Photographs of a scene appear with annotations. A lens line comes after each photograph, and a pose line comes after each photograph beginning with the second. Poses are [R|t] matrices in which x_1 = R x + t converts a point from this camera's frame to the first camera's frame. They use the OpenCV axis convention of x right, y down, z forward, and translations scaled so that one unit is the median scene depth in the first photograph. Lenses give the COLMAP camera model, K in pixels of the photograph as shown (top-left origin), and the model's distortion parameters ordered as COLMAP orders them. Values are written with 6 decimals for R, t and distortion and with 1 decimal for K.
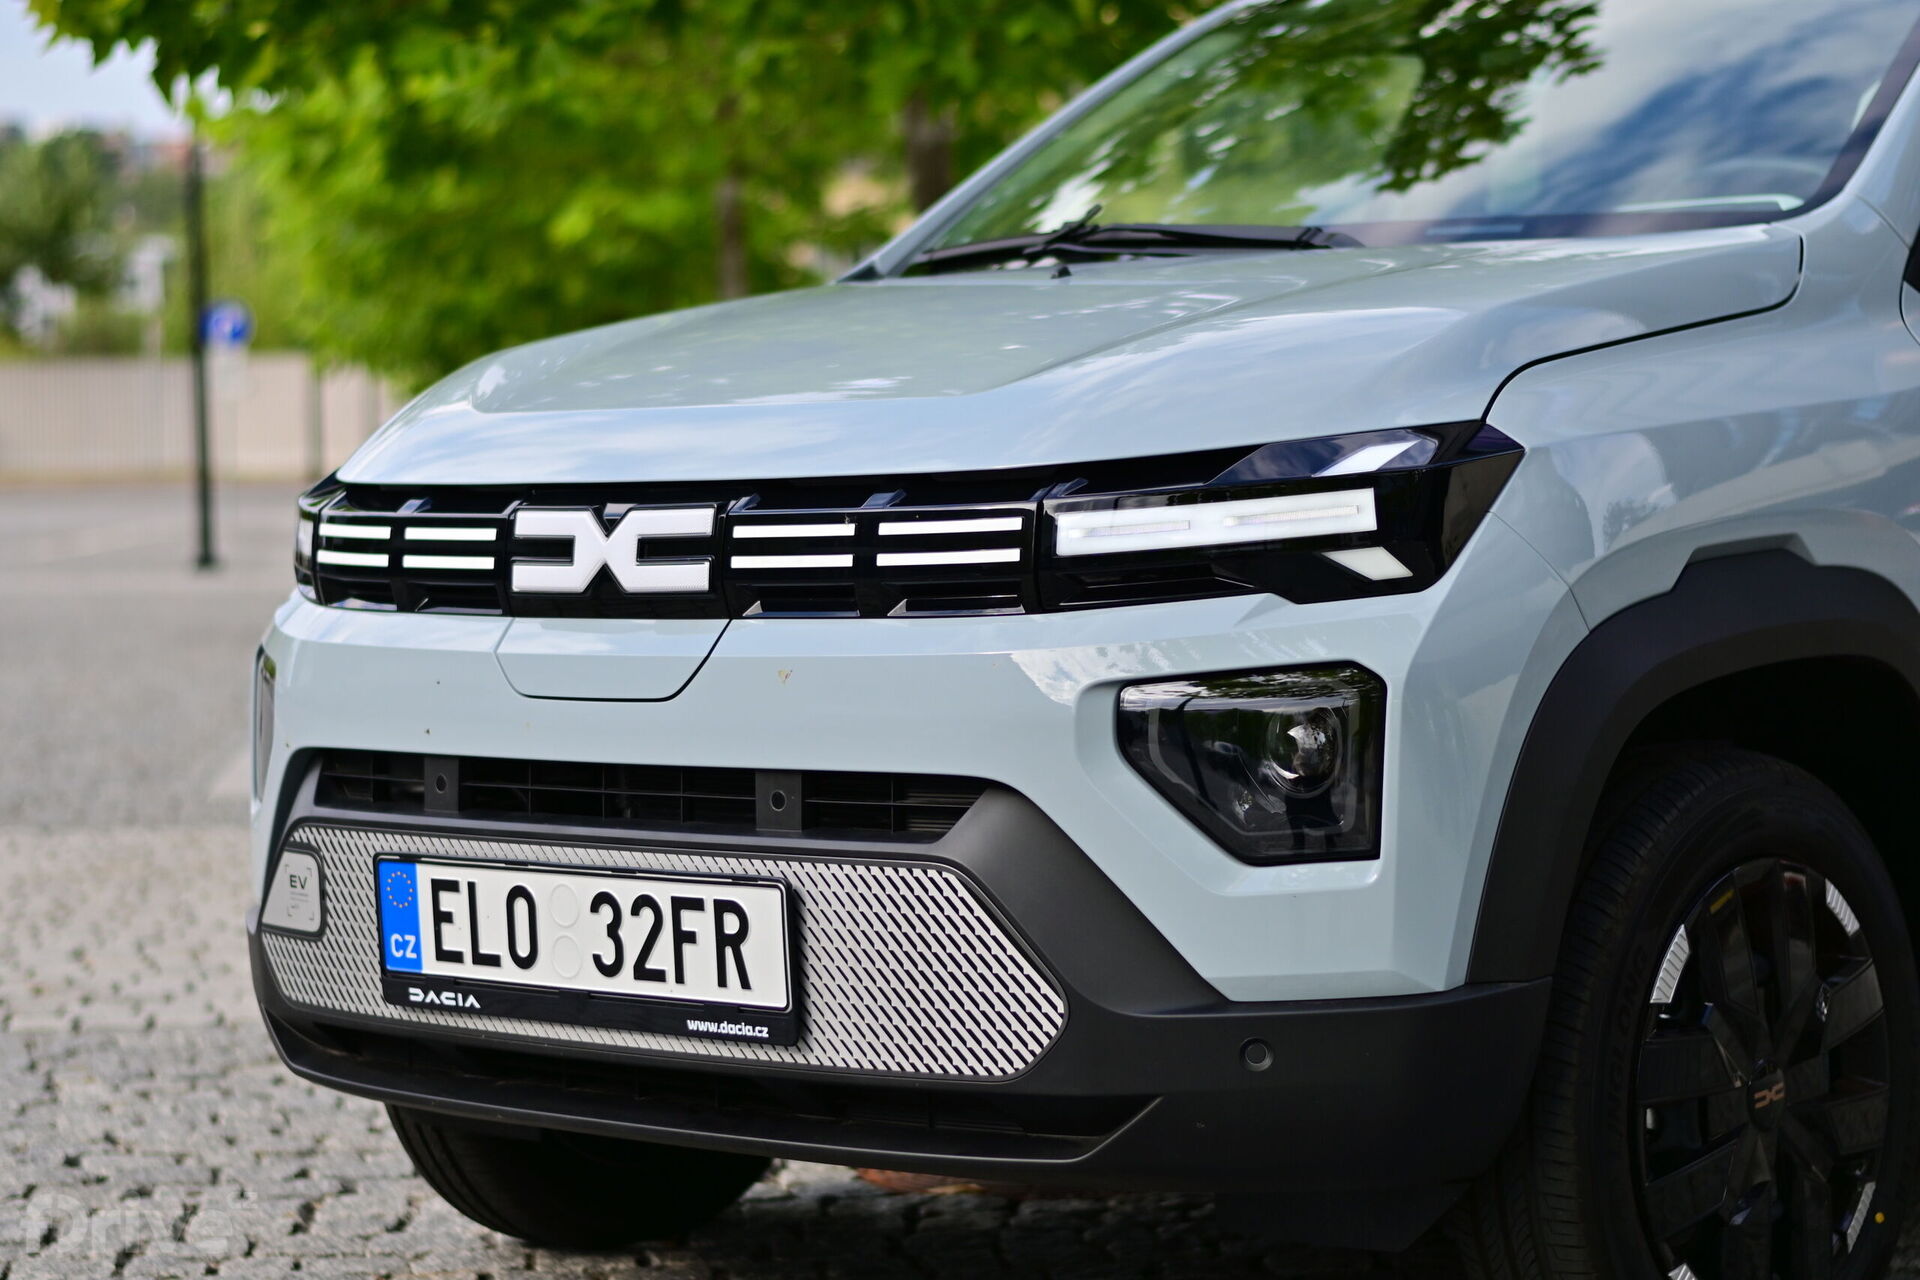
lens RADIAL K [[4407.9, 0, 960.0], [0, 4407.9, 640.0], [0, 0, 1]] dist [-0.015877, 0.090428]
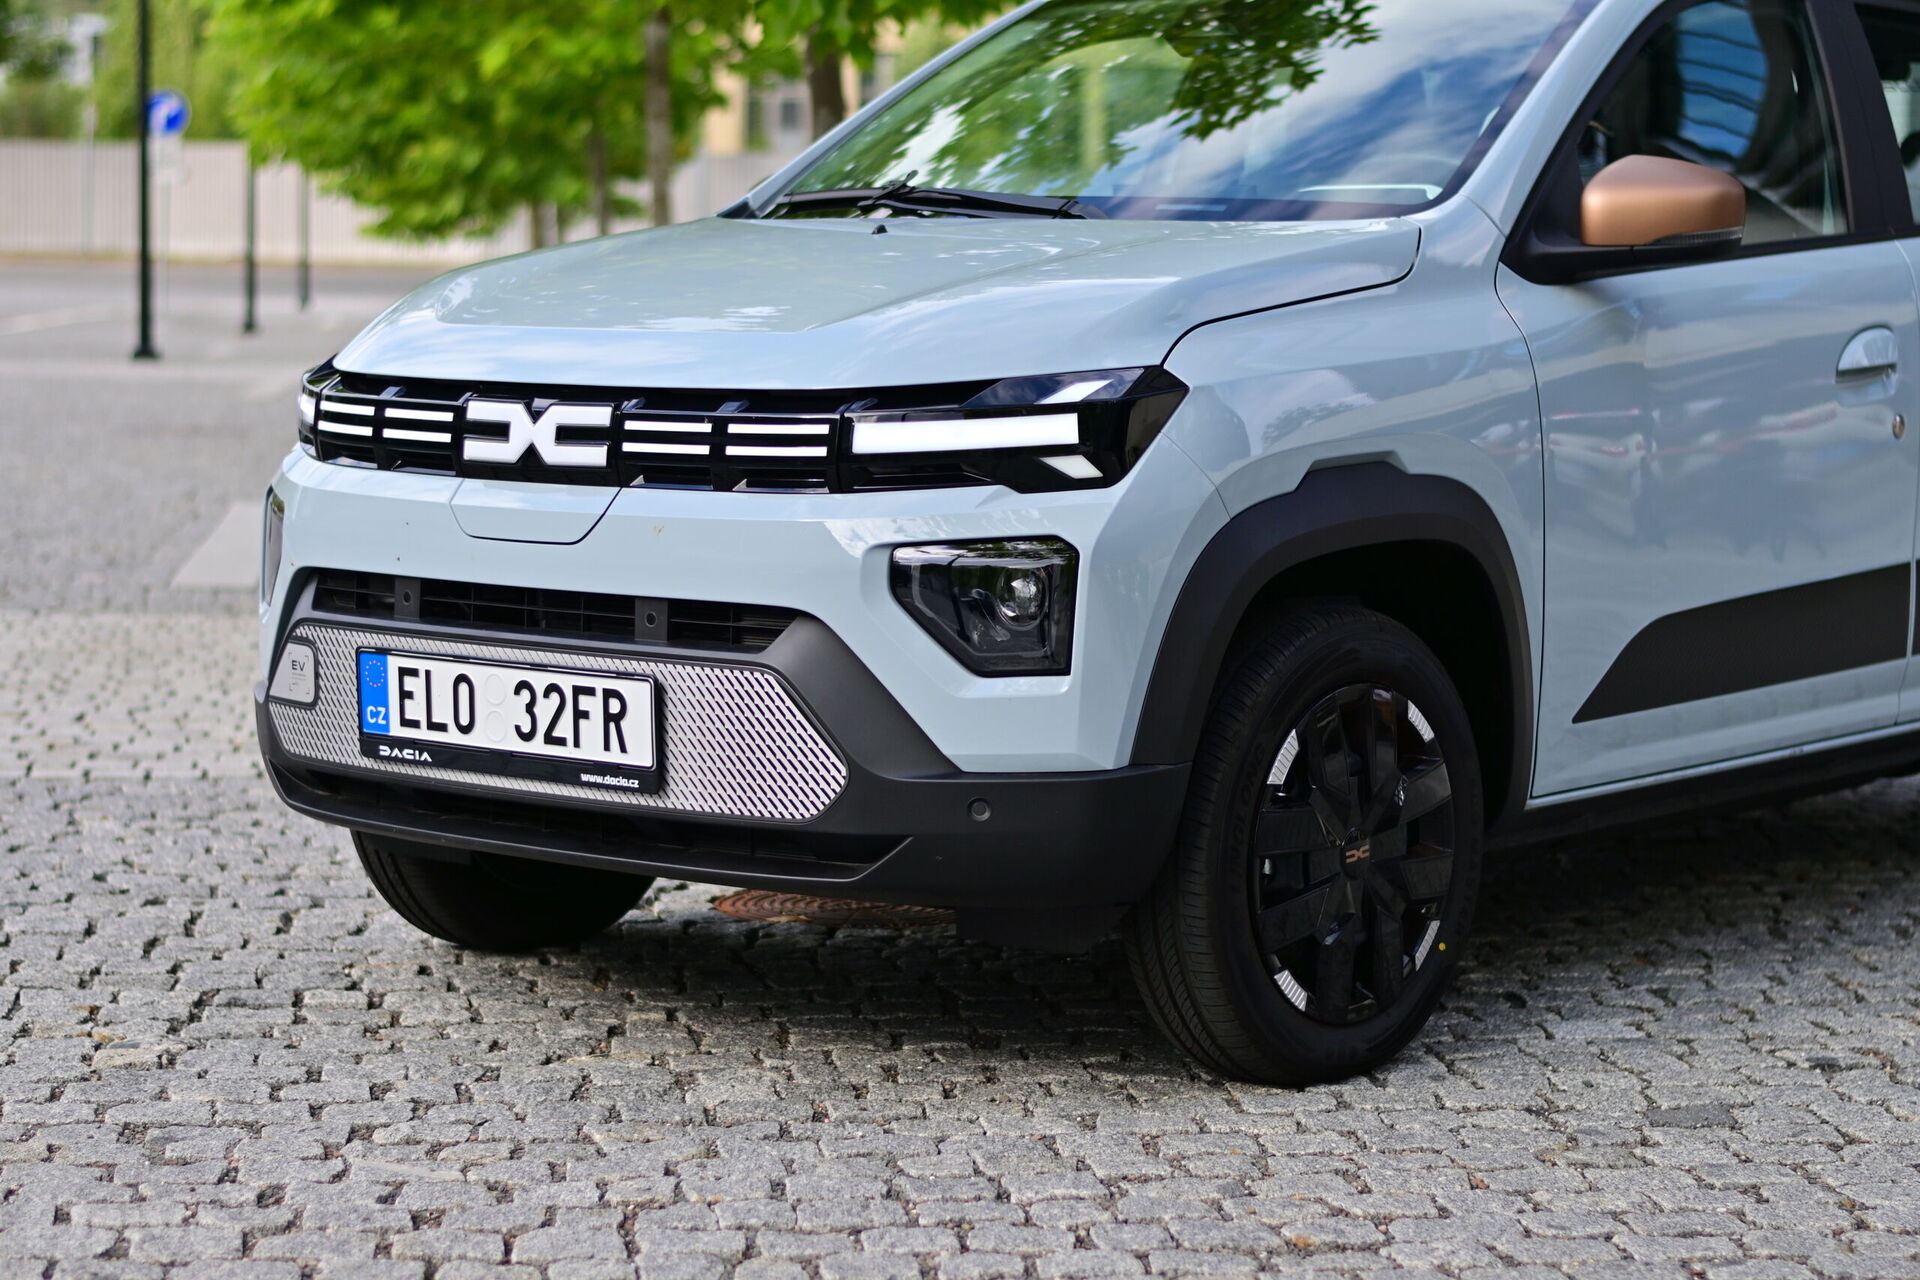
lens RADIAL K [[4407.9, 0, 960.0], [0, 4407.9, 640.0], [0, 0, 1]] dist [-0.015877, 0.090428]
pose [[0.999267, 0.033320, 0.018842, 0.028825], [-0.034127, 0.998436, 0.044275, -0.020929], [-0.017337, -0.044885, 0.998842, -0.375462]]
